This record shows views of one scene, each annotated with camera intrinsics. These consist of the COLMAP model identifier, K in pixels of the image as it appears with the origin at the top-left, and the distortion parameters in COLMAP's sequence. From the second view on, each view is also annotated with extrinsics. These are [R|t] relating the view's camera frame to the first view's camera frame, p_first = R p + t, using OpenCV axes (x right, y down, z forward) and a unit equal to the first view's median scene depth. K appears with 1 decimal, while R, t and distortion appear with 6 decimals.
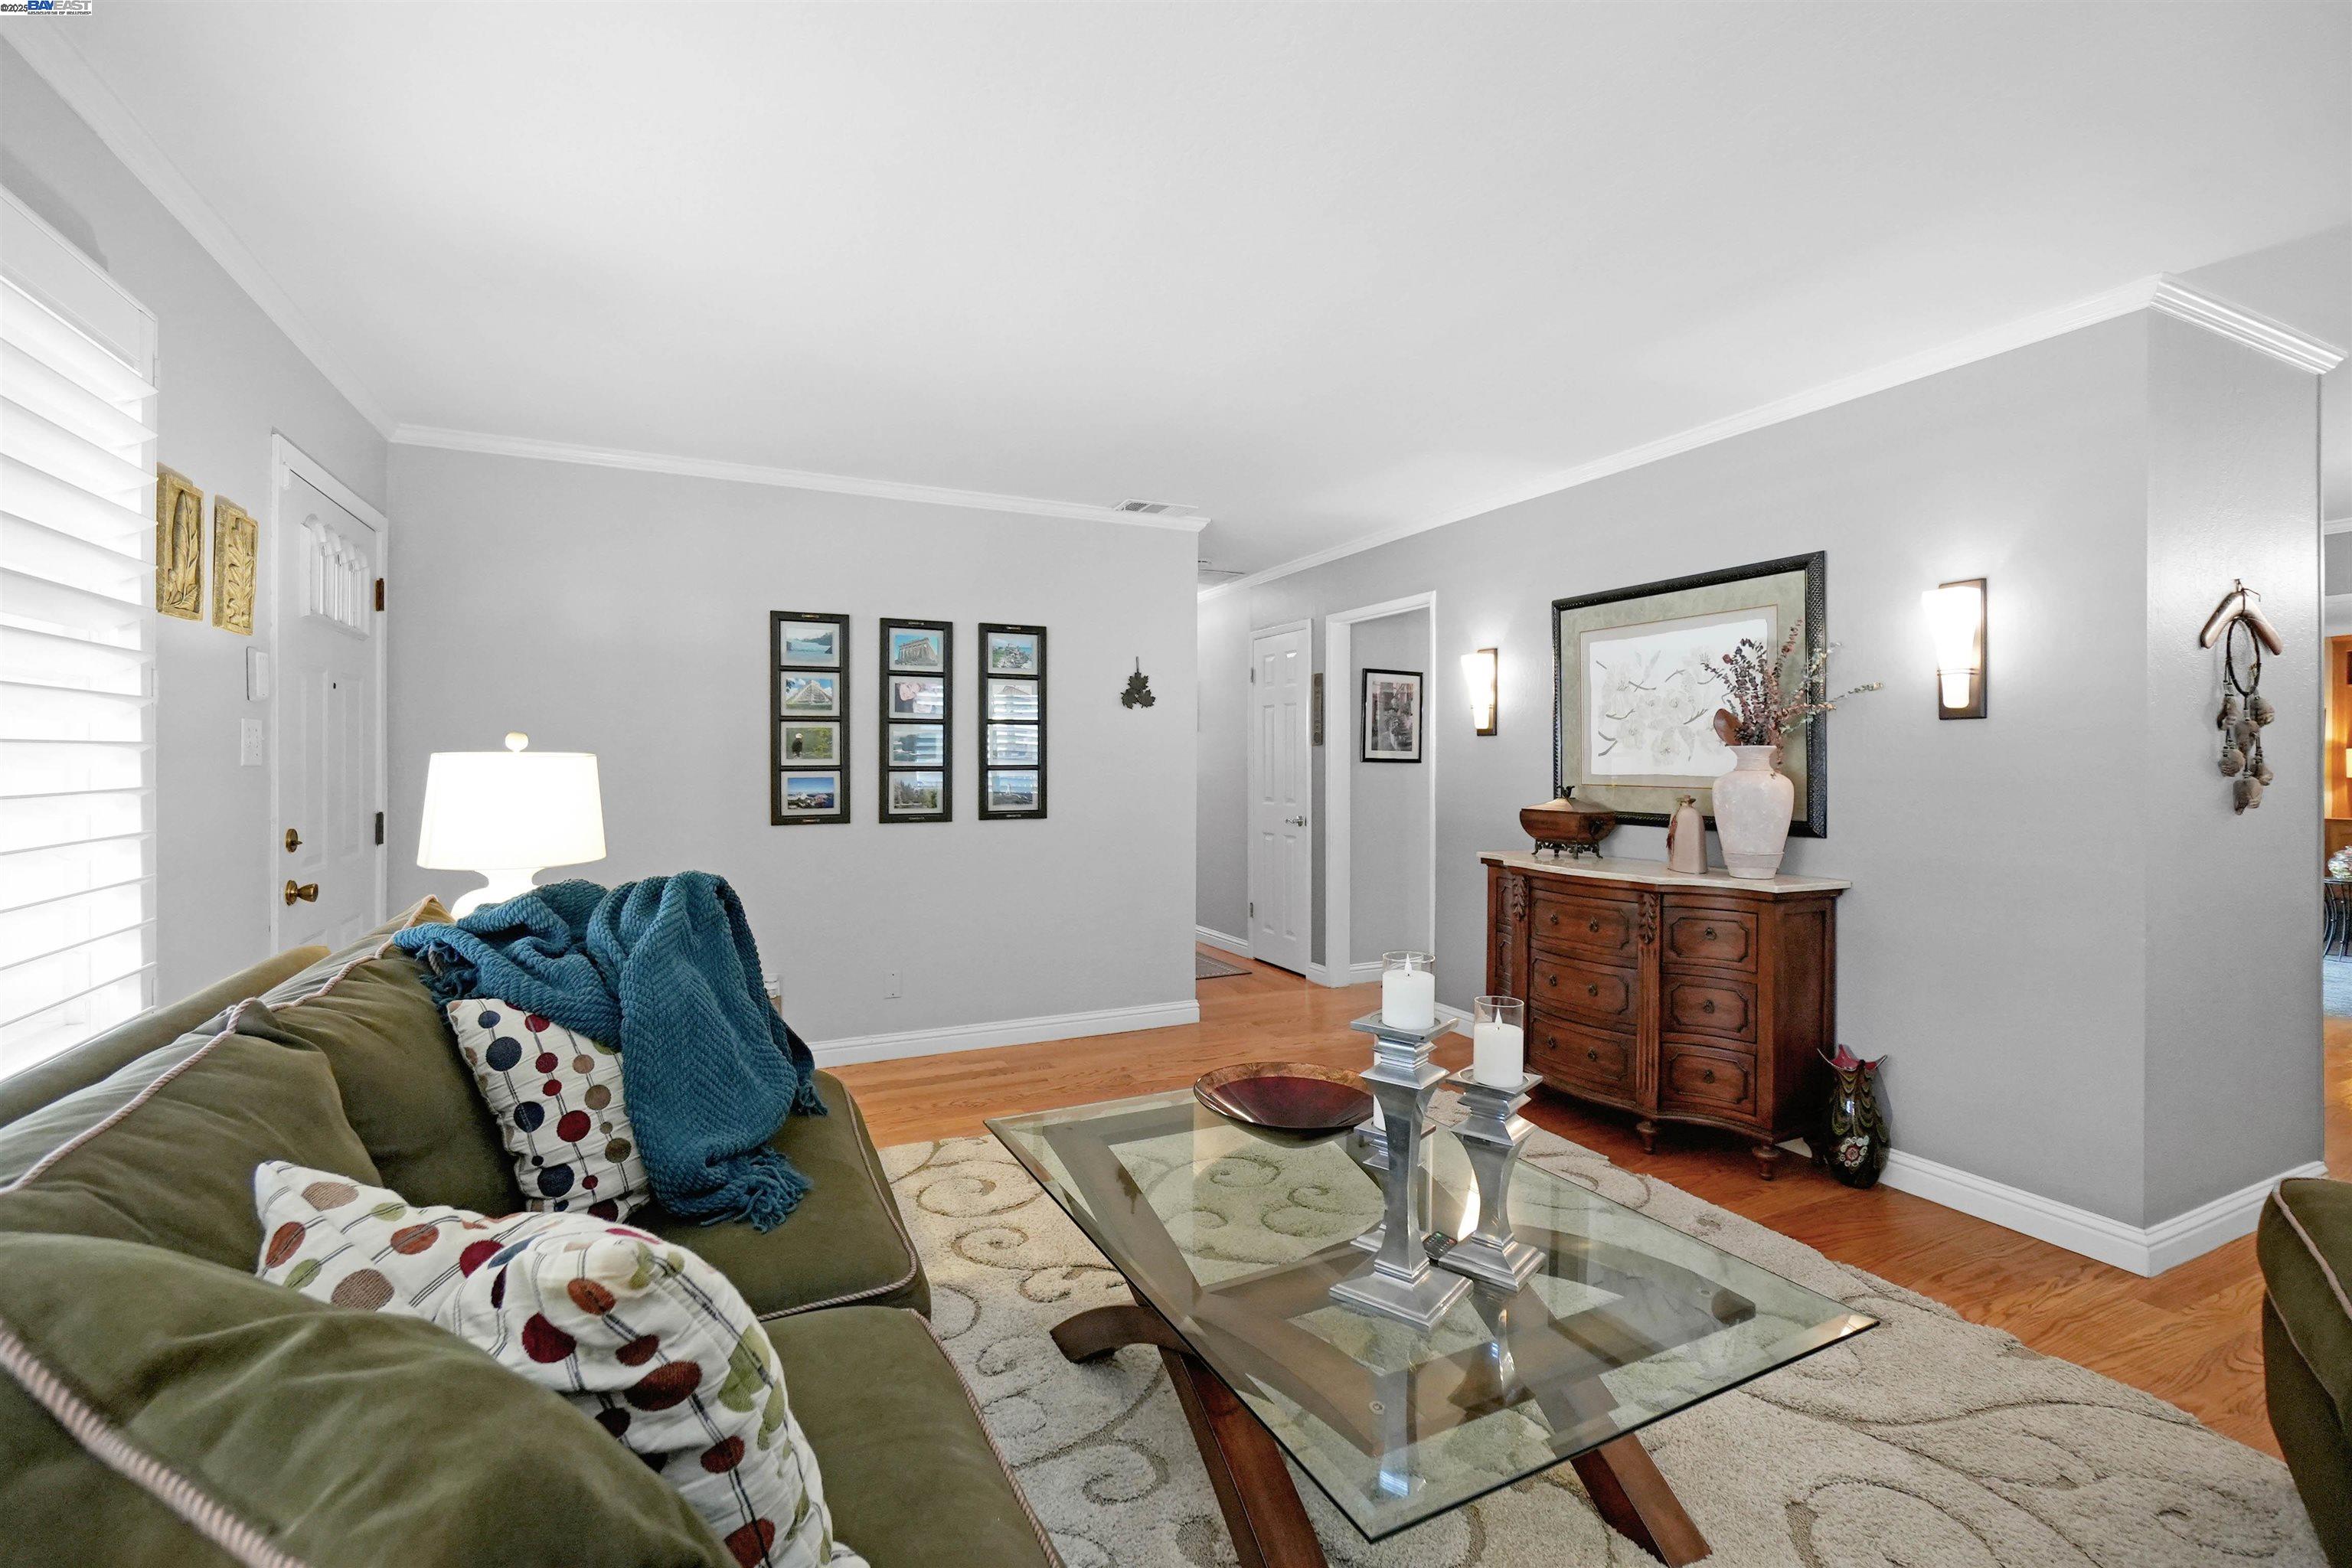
lens RADIAL K [[1041.2, 0, 1134.2], [0, 1041.2, 757.6], [0, 0, 1]] dist [-0.008953, 0.003544]
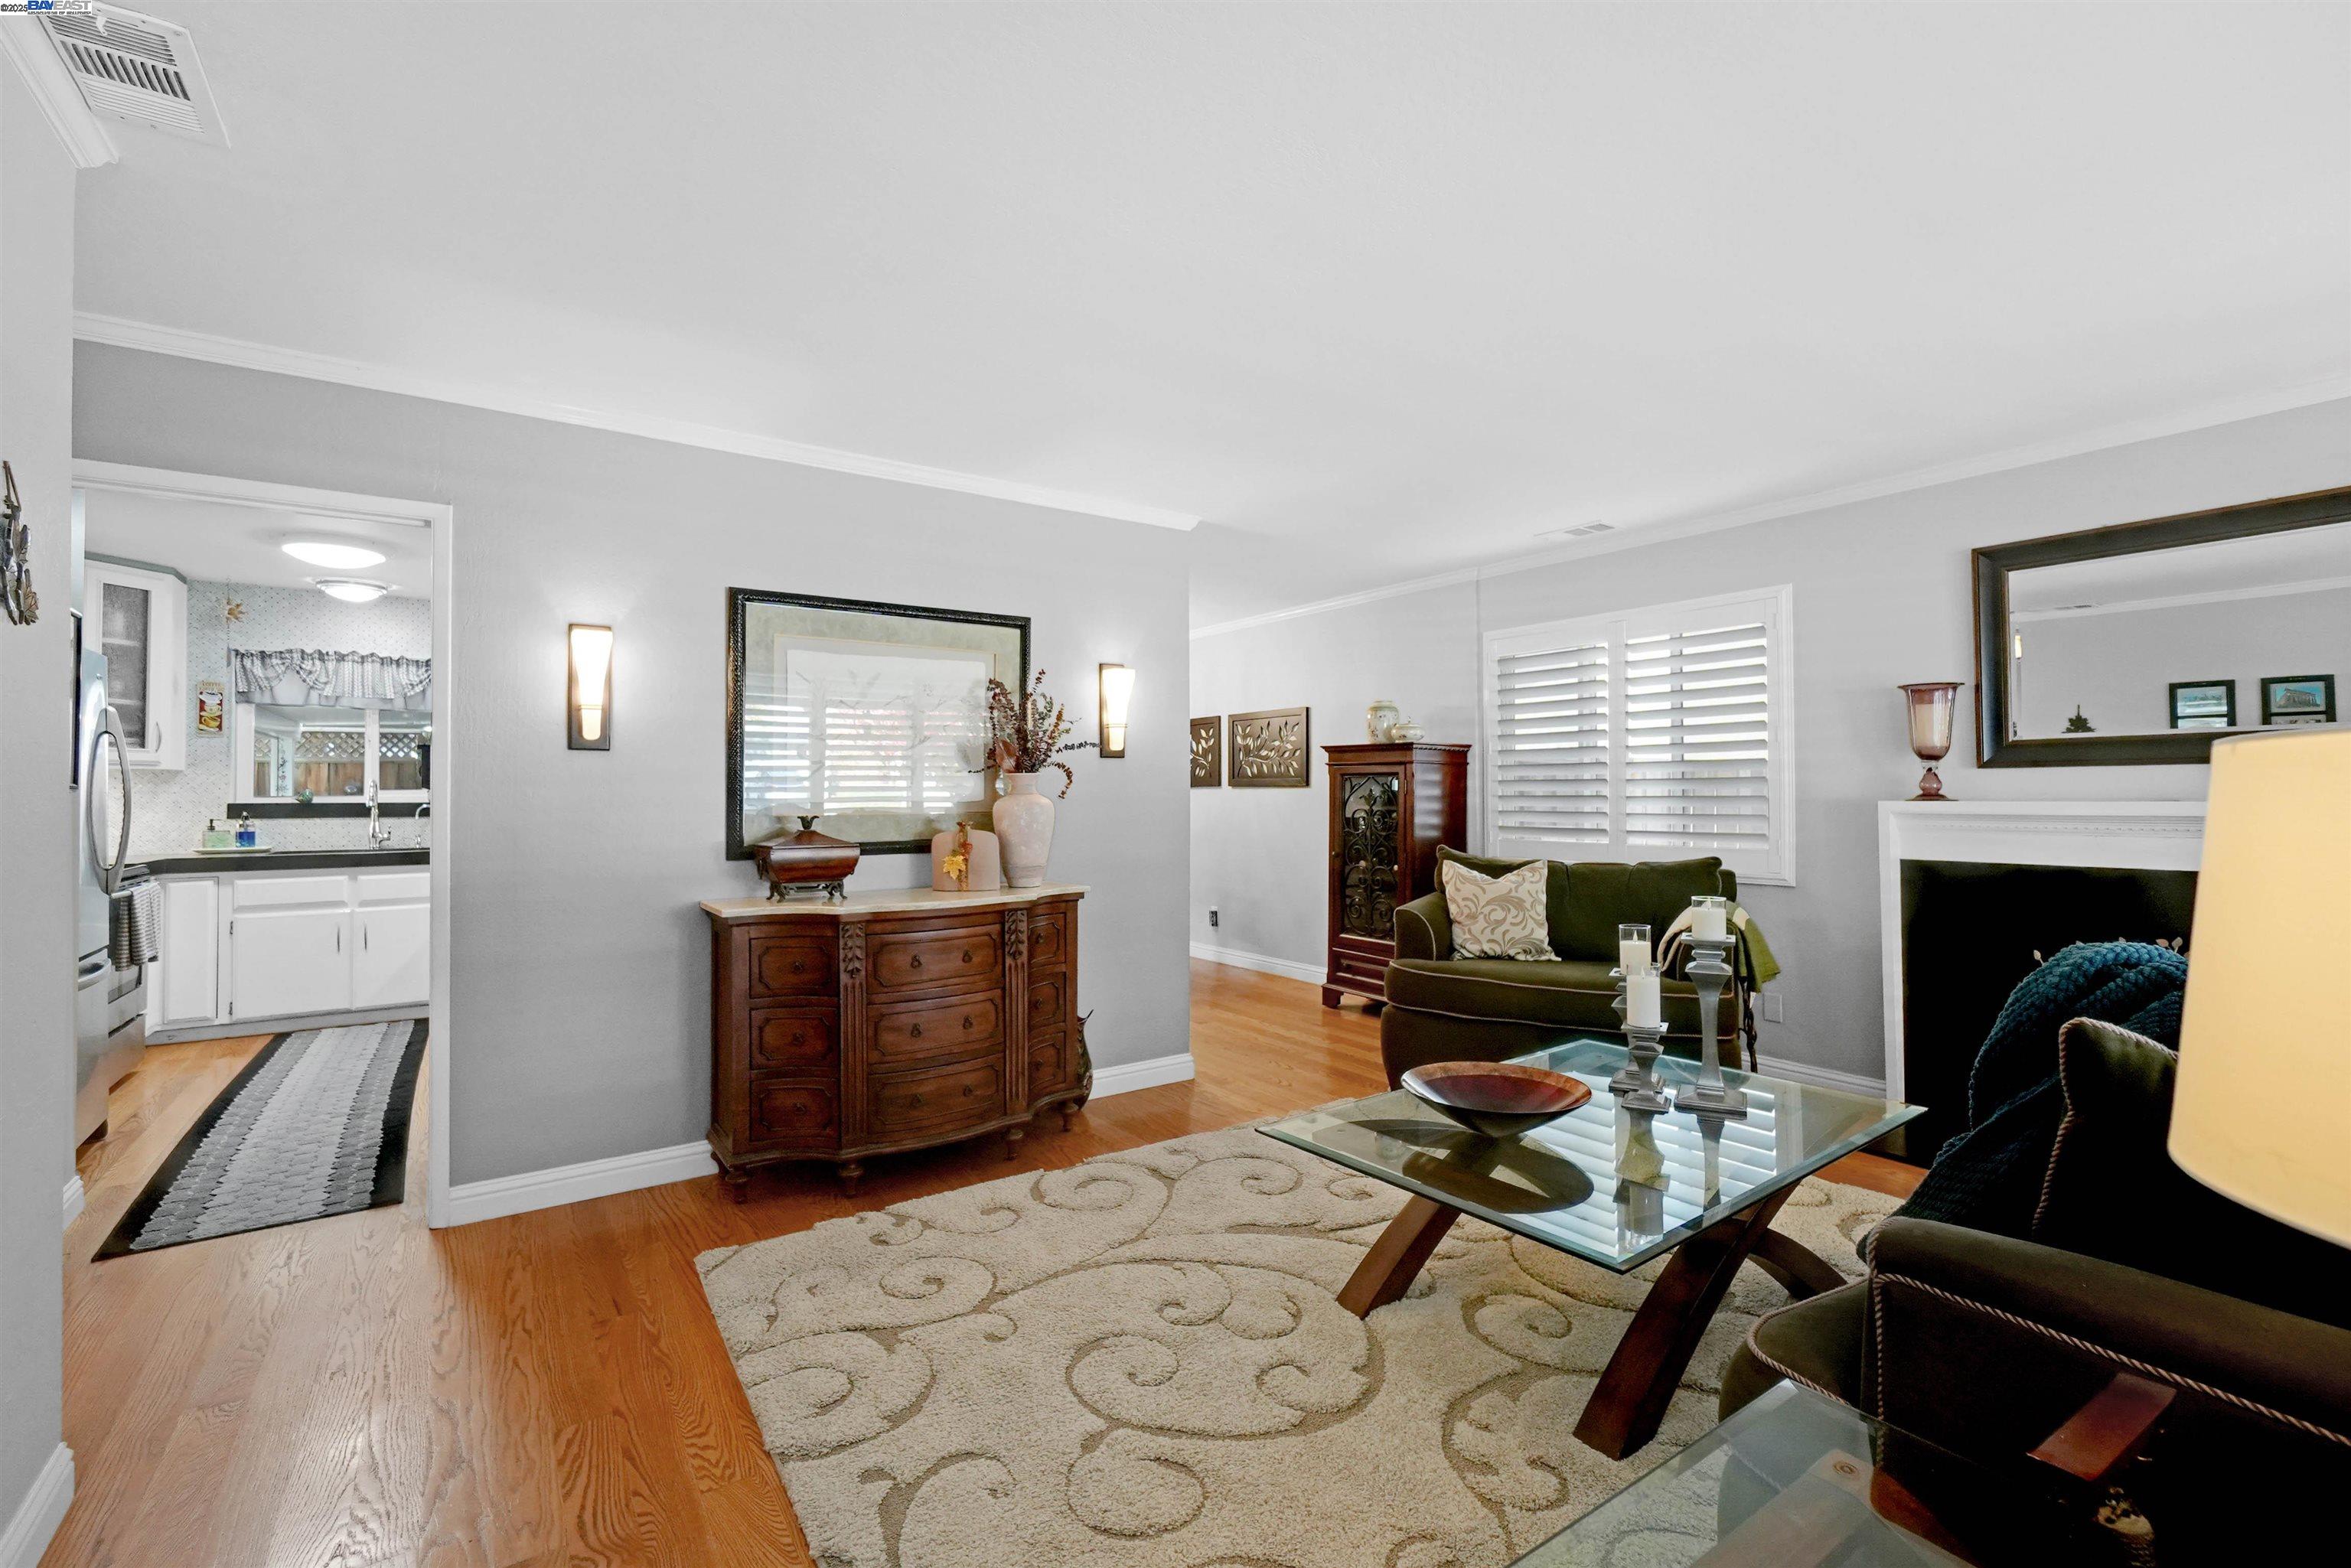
lens RADIAL K [[1027.1, 0, 1174.6], [0, 1027.1, 779.0], [0, 0, 1]] dist [-0.009880, 0.003703]
pose [[-0.192586, 0.014799, 0.981169, -0.317868], [0.002069, 0.999890, -0.014675, 0.007415], [-0.981278, -0.000796, -0.192595, 0.593066]]
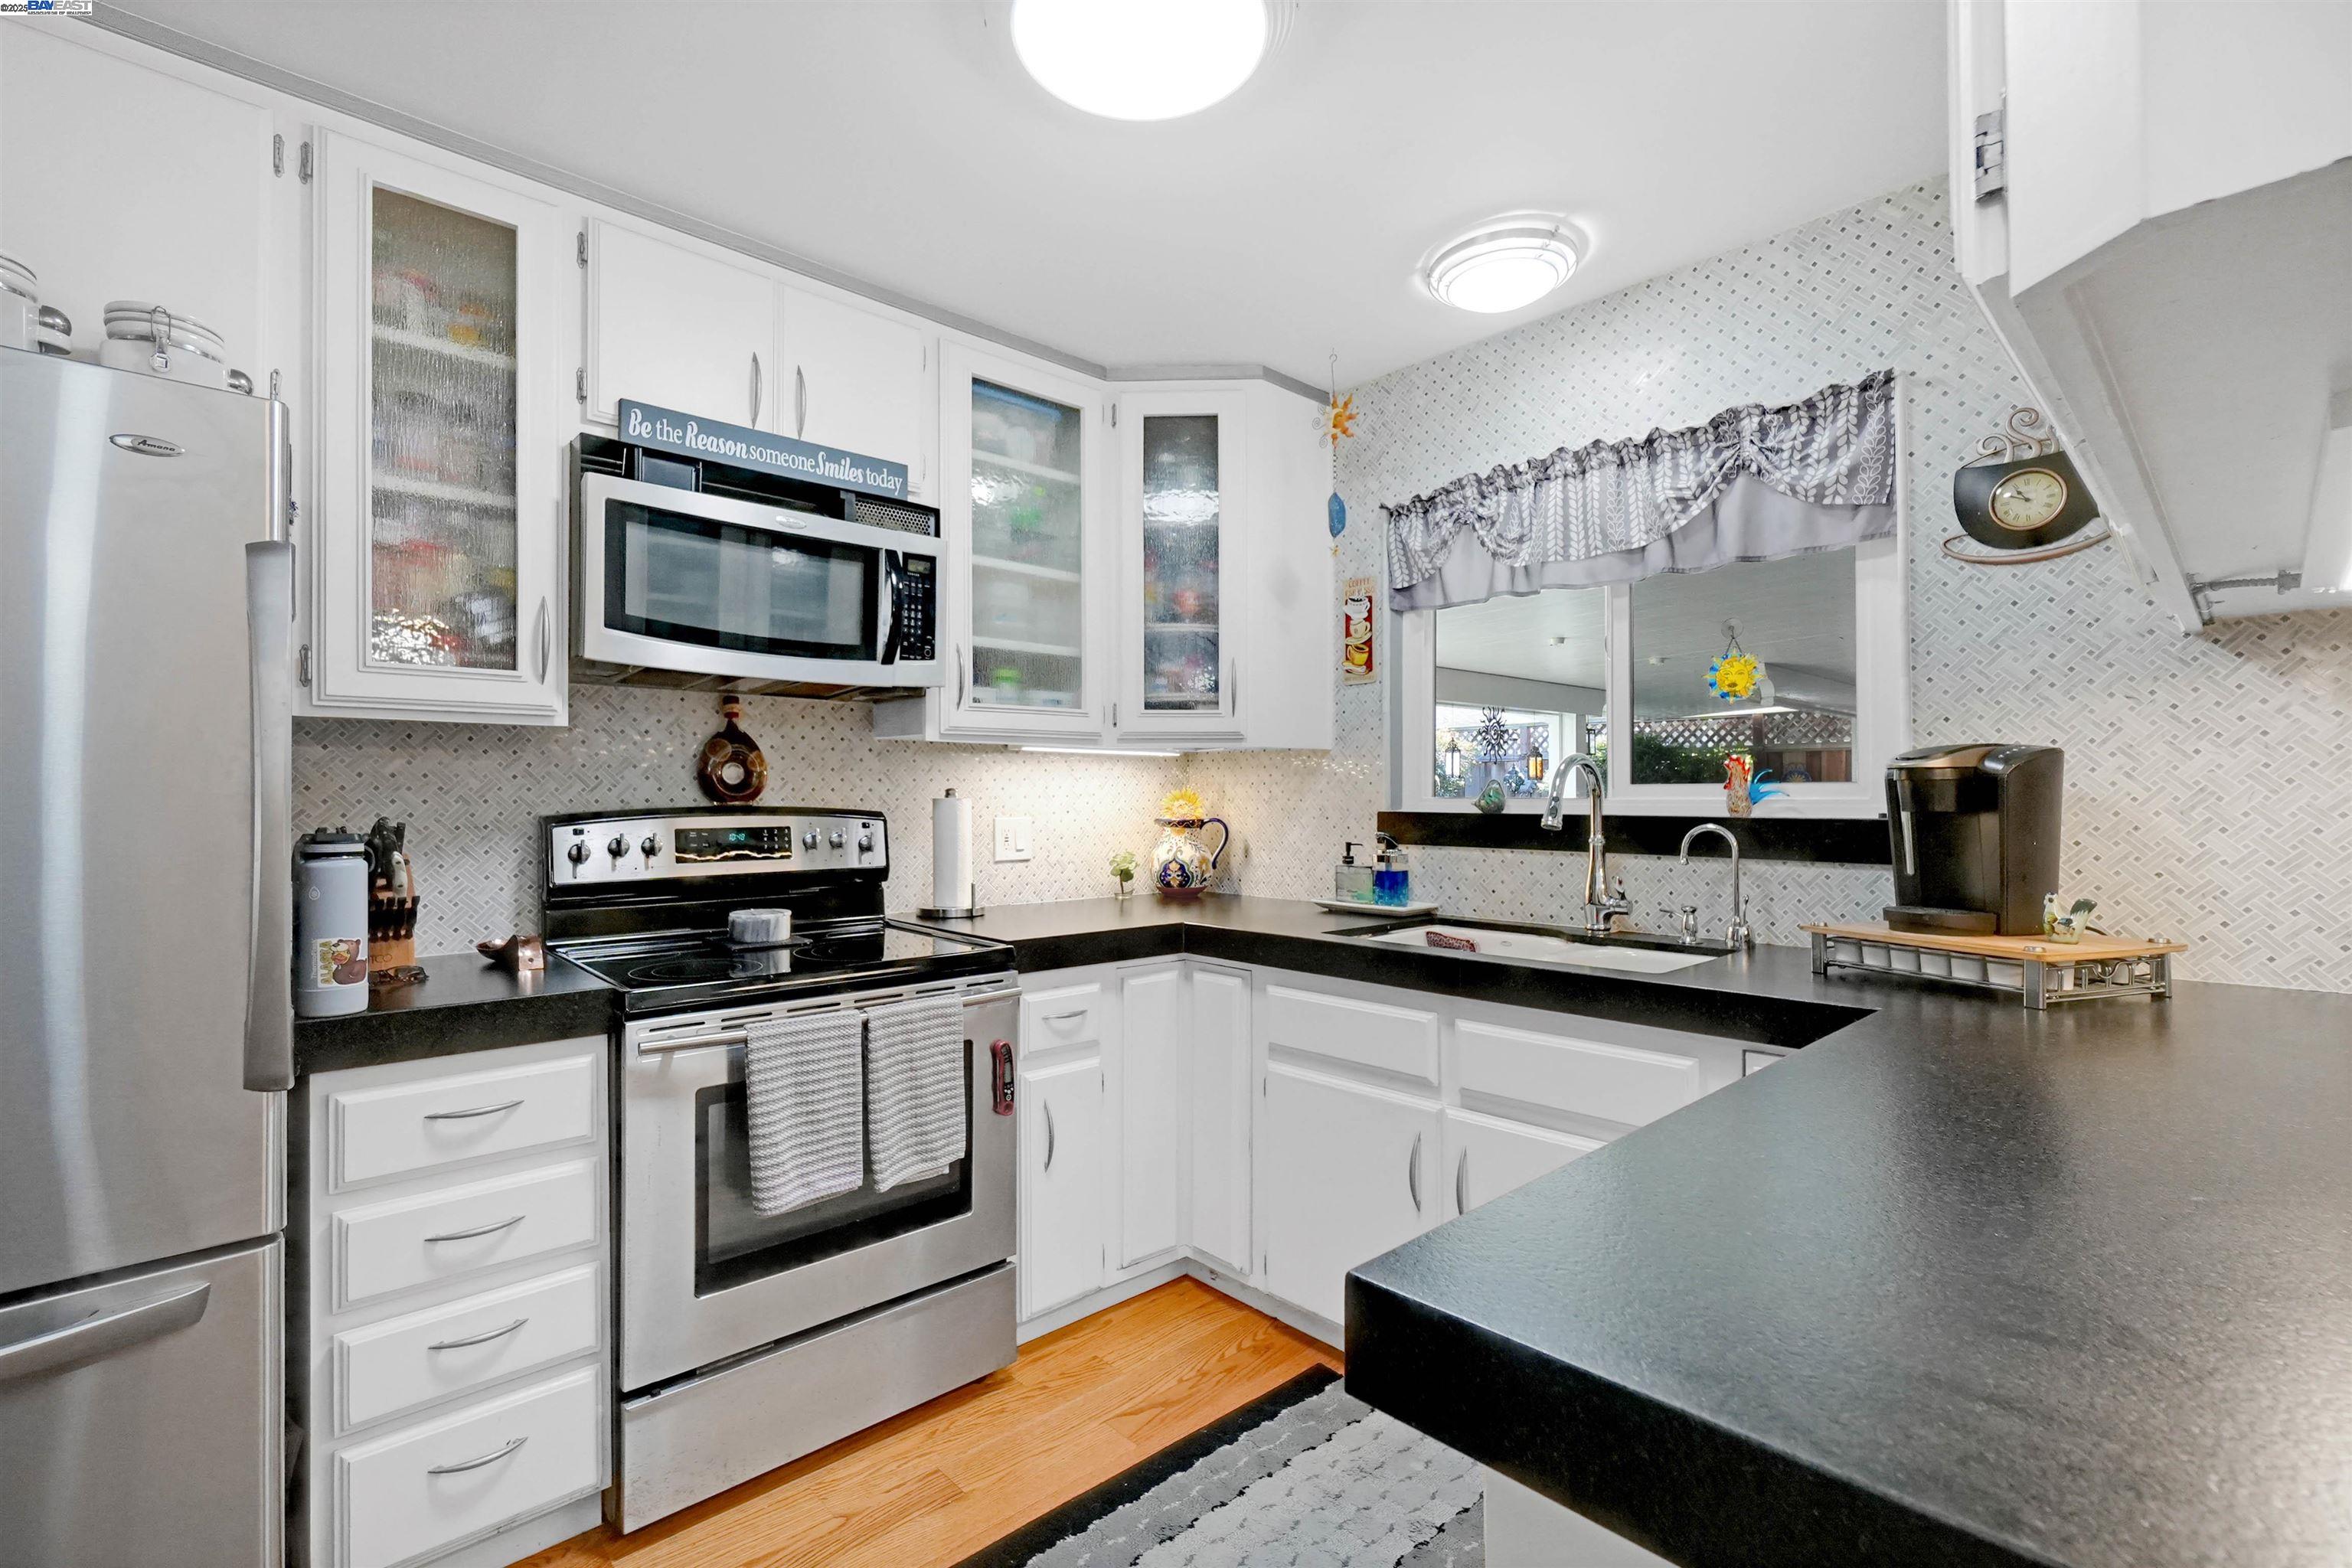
lens RADIAL K [[1027.6, 0, 1167.8], [0, 1027.6, 789.7], [0, 0, 1]] dist [-0.009880, 0.003703]
pose [[0.943203, -0.001077, 0.332215, 0.530837], [0.002724, 0.999986, -0.004491, 0.005745], [-0.332205, 0.005141, 0.943193, 0.851434]]
